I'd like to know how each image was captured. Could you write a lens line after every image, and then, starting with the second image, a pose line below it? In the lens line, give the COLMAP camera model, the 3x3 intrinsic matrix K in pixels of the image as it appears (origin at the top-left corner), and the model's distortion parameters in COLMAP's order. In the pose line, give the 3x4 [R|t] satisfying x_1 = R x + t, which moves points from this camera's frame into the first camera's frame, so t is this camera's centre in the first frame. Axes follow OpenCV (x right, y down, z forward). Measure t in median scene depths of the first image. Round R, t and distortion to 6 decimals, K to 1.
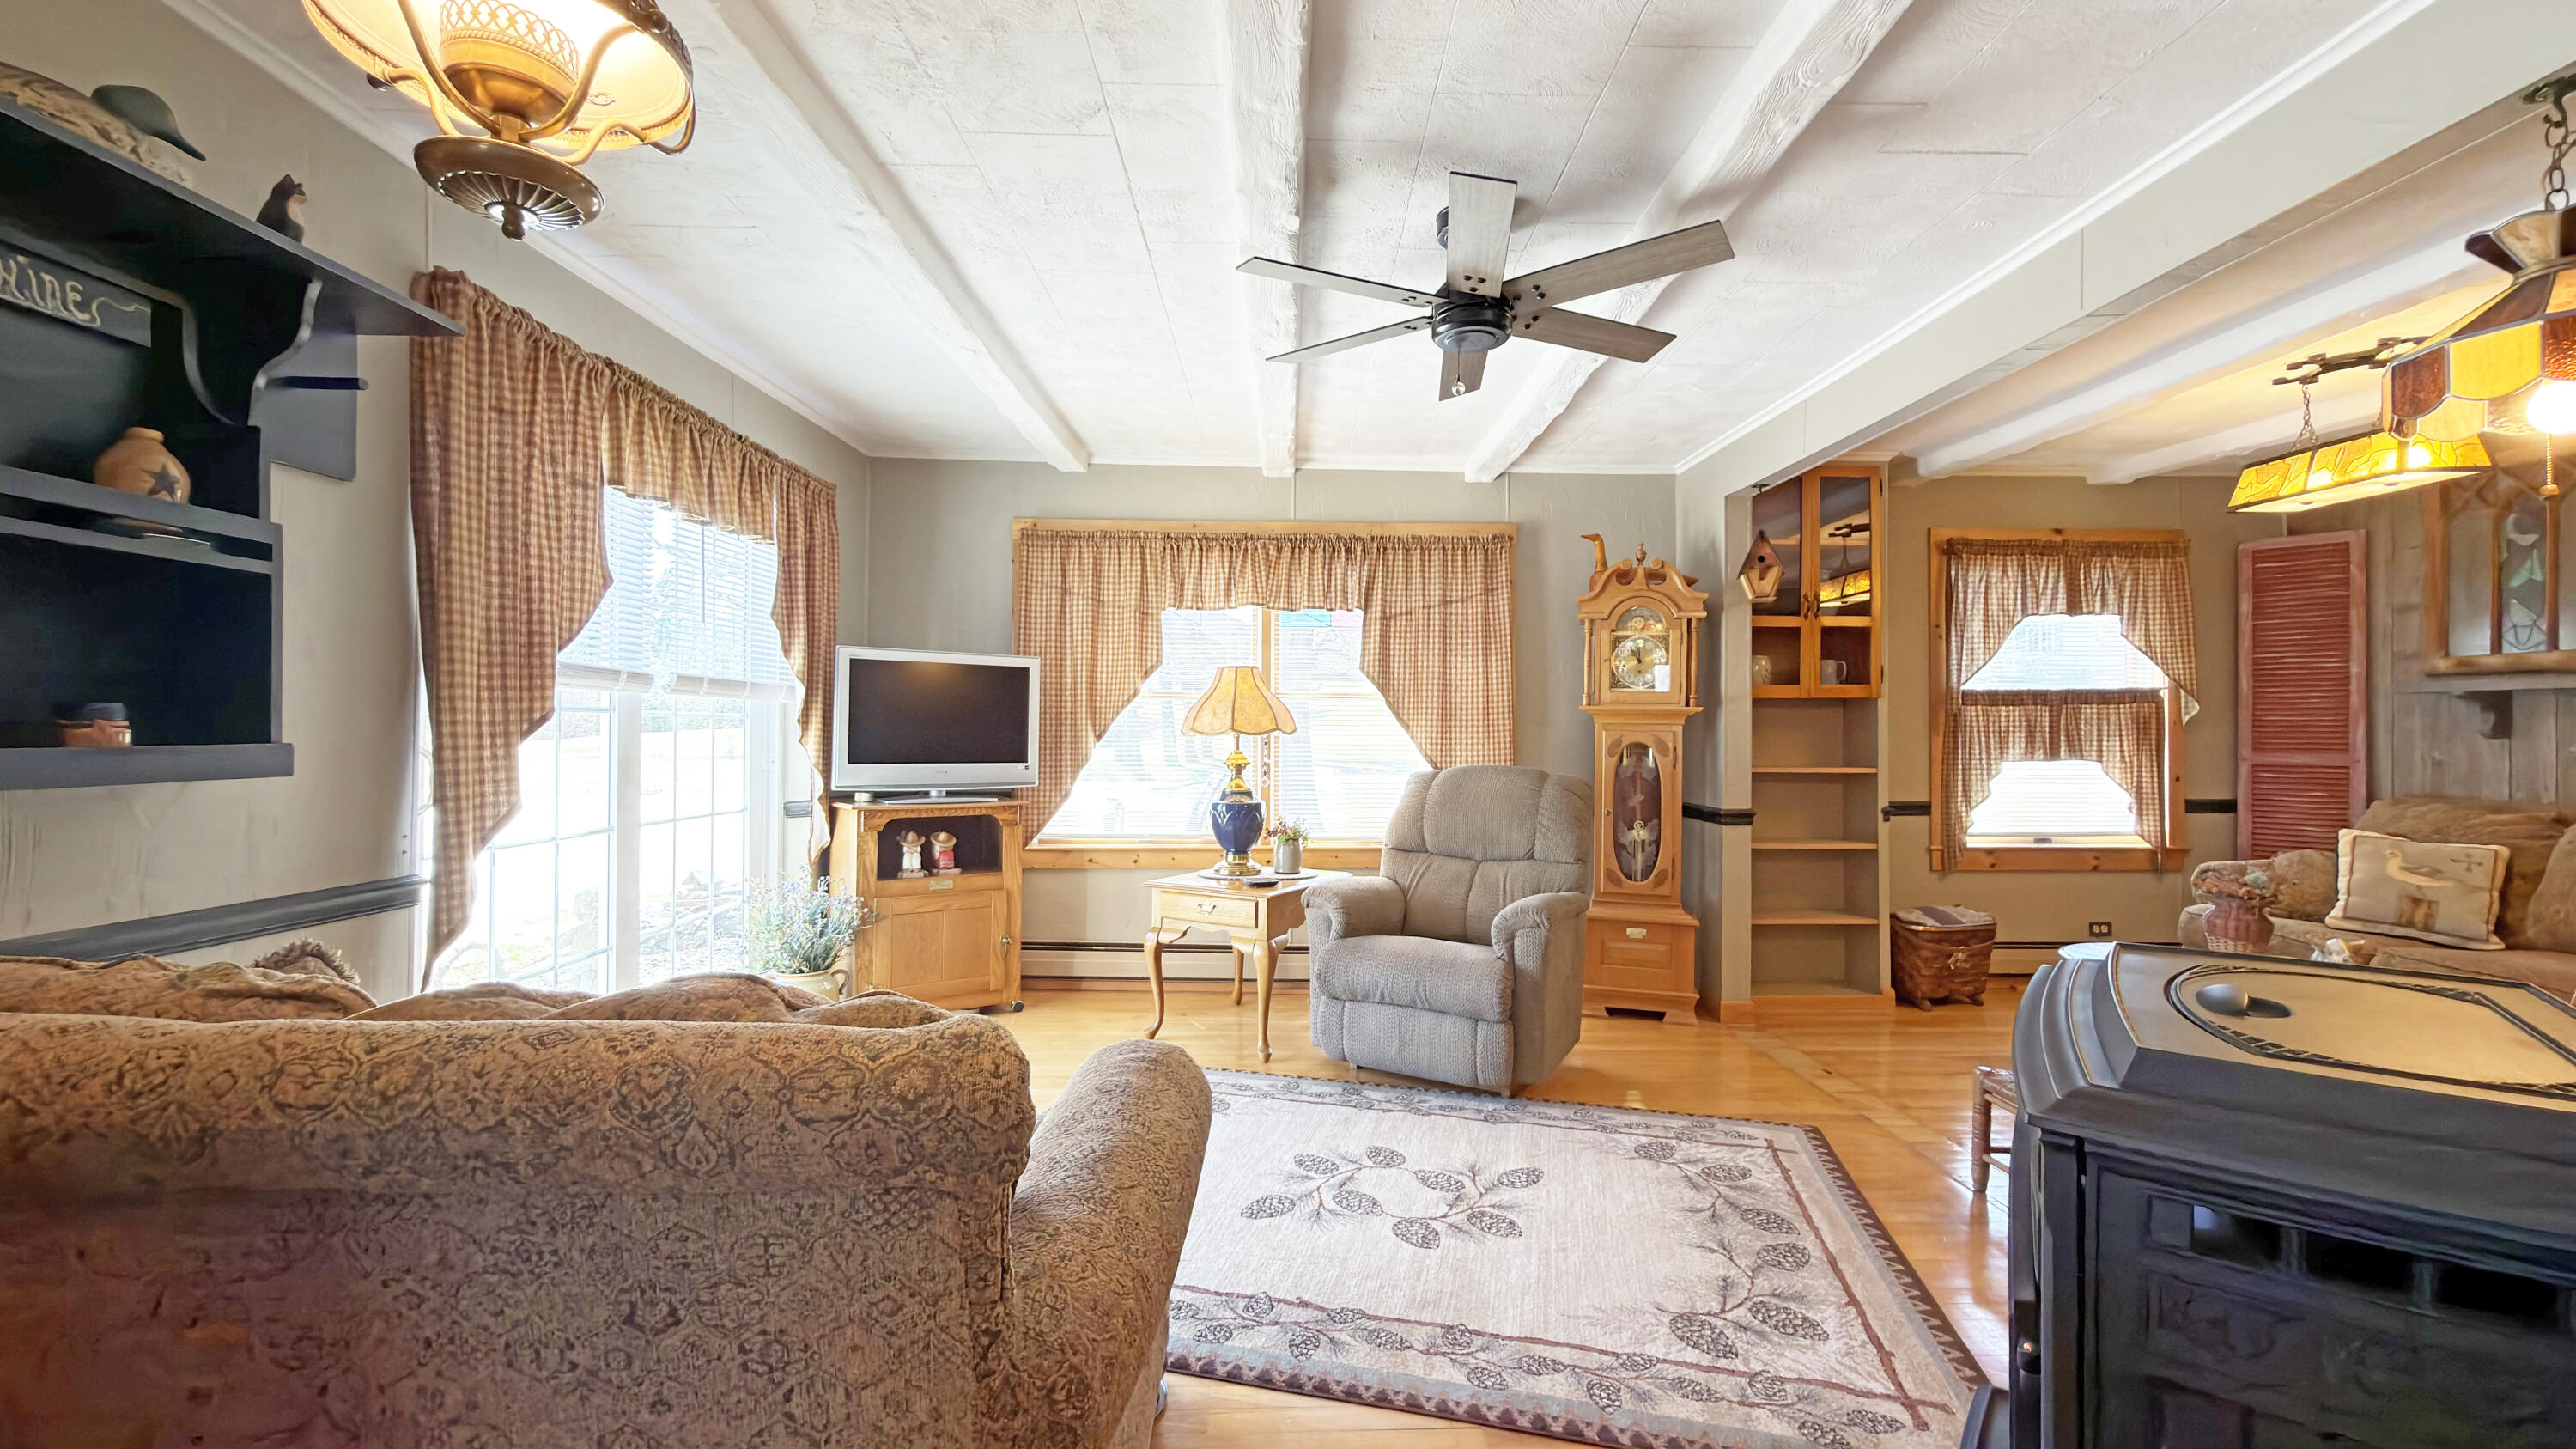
lens RADIAL K [[1026.3, 0, 1291.2], [0, 1026.3, 723.6], [0, 0, 1]] dist [-0.000364, 0.000054]
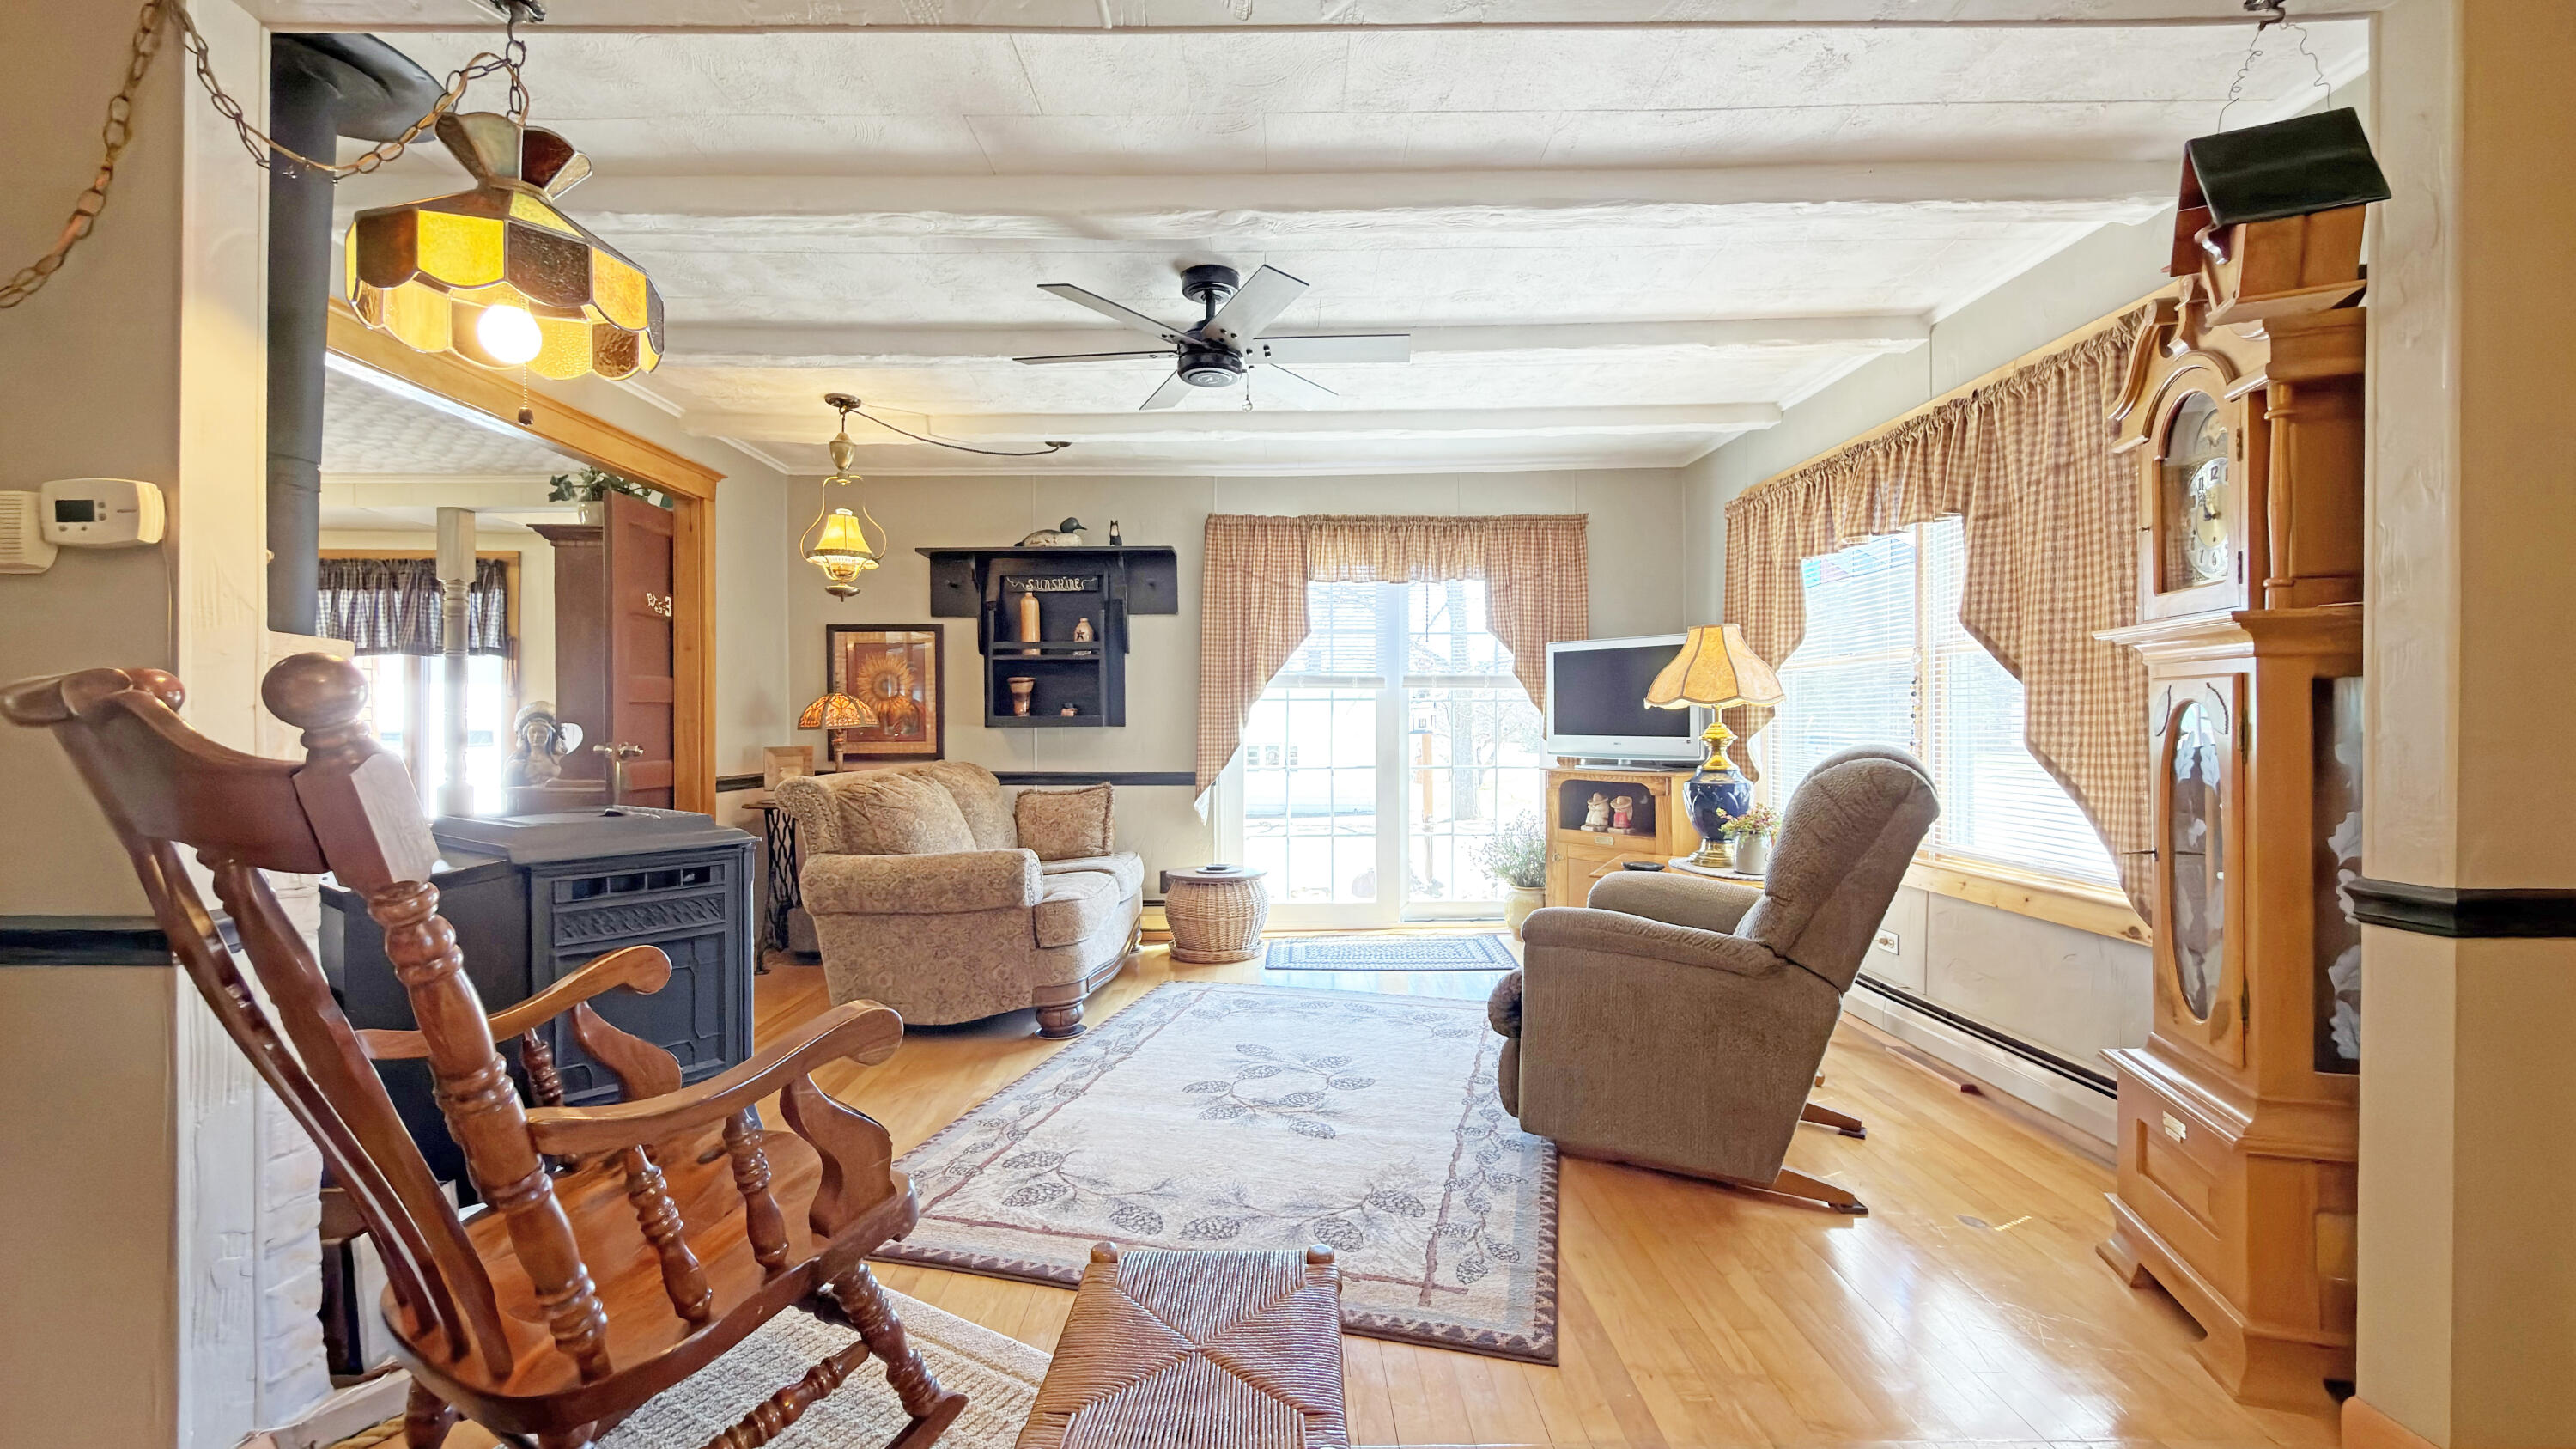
lens RADIAL K [[1026.3, 0, 1289.9], [0, 1026.3, 723.9], [0, 0, 1]] dist [-0.000364, 0.000054]
pose [[-0.004508, -0.005029, -0.999977, 0.850240], [0.012996, 0.999903, -0.005087, 0.027814], [0.999905, -0.013019, -0.004442, 0.668654]]
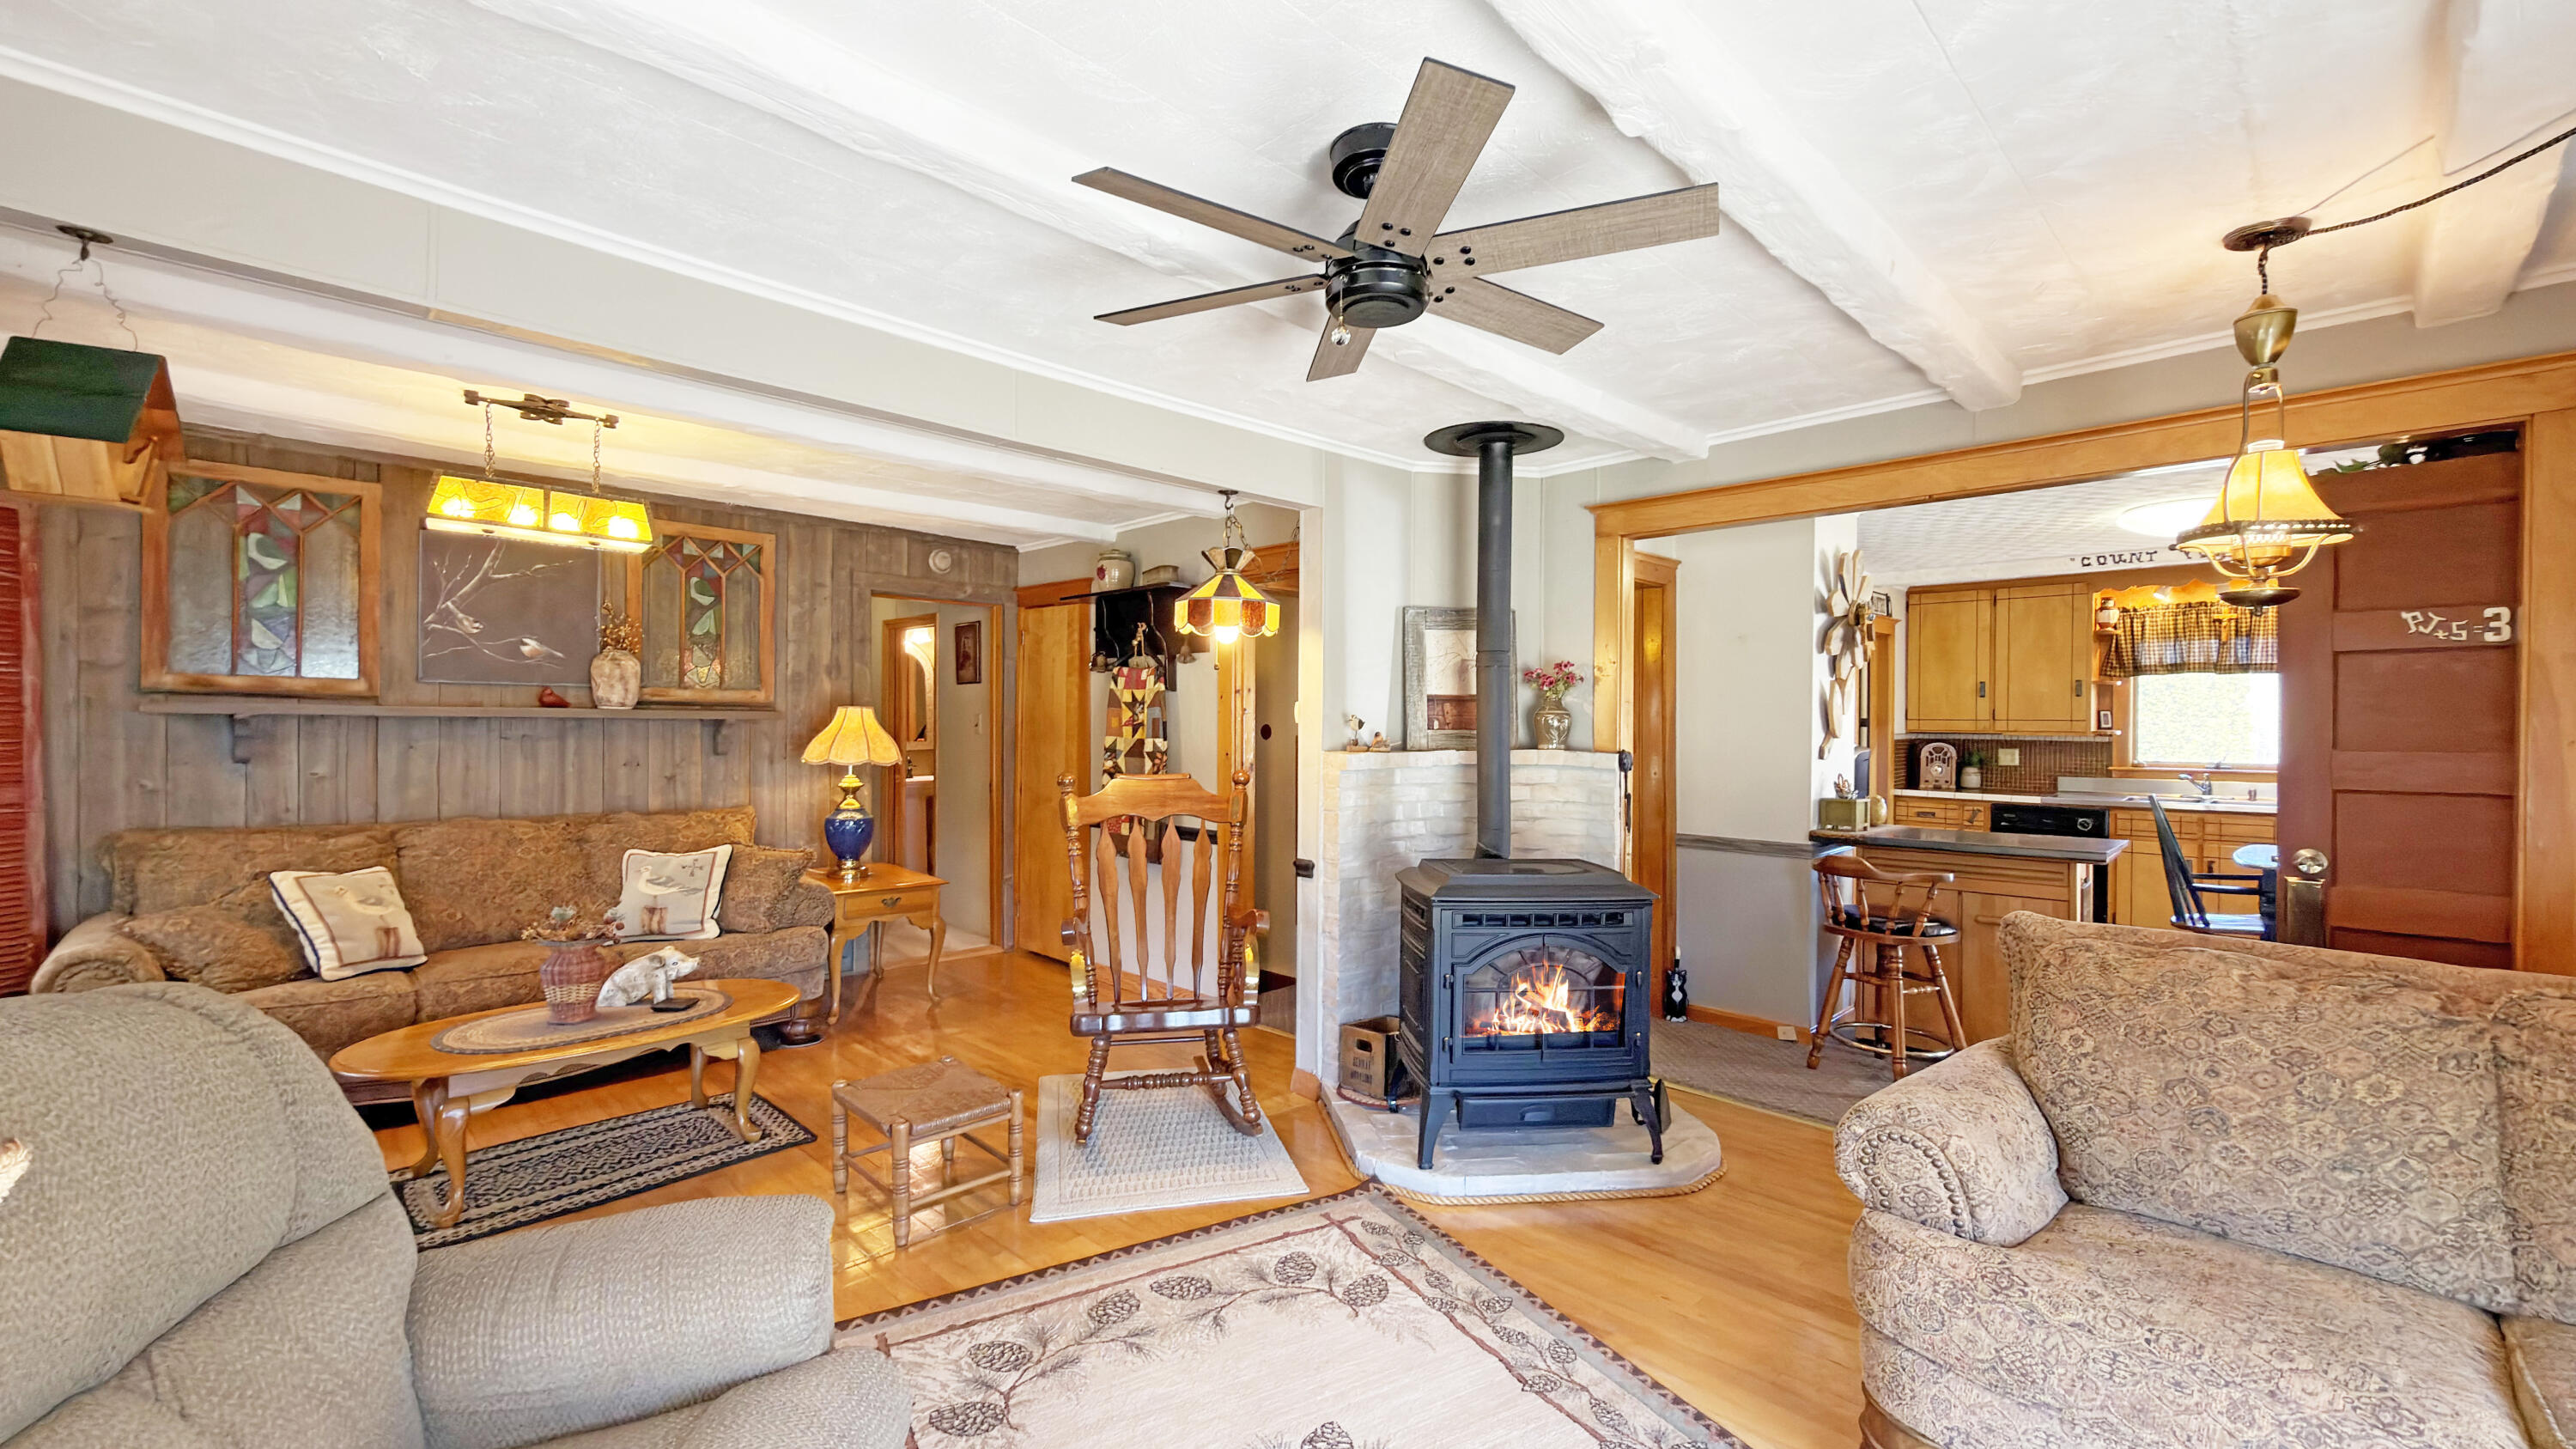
lens RADIAL K [[1026.3, 0, 1293.5], [0, 1026.3, 726.7], [0, 0, 1]] dist [-0.000364, 0.000054]
pose [[-0.689829, -0.011566, 0.723880, -0.208624], [-0.018605, 0.999825, -0.001755, -0.036540], [-0.723733, -0.014678, -0.689924, 0.959168]]
